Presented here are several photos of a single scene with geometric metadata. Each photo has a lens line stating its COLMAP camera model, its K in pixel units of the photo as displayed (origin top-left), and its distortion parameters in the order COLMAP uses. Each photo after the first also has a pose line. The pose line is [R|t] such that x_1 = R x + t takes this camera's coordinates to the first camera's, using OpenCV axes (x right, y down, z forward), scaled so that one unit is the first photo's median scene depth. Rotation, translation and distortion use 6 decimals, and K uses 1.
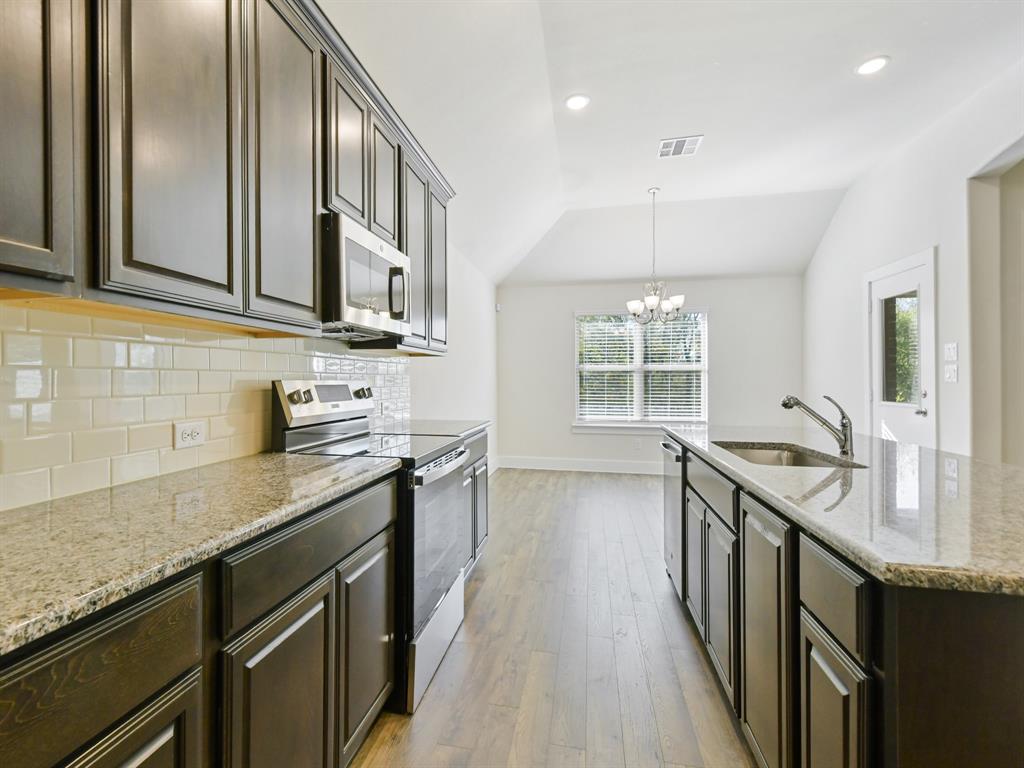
lens RADIAL K [[457.5, 0, 510.6], [0, 457.5, 380.0], [0, 0, 1]] dist [0.001258, -0.000652]
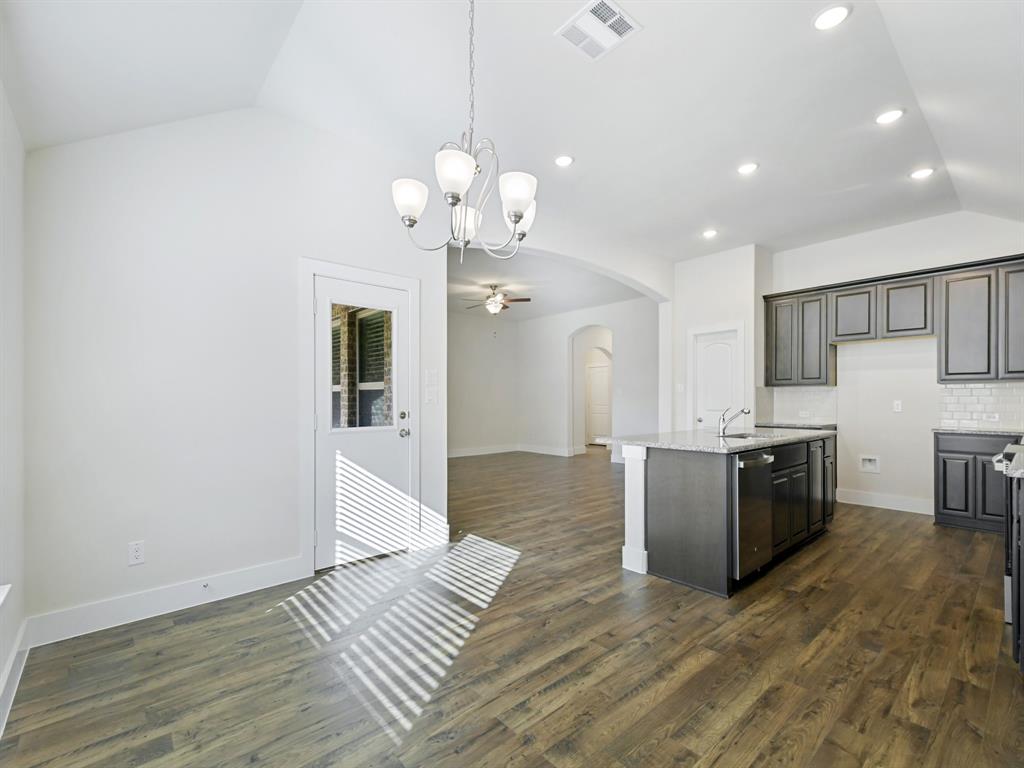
lens RADIAL K [[457.5, 0, 501.6], [0, 457.5, 393.7], [0, 0, 1]] dist [0.001258, -0.000652]
pose [[-0.766411, 0.008201, 0.642298, 0.070546], [0.002945, 0.999953, -0.009253, -0.006565], [-0.642343, -0.005200, -0.766399, 1.685567]]
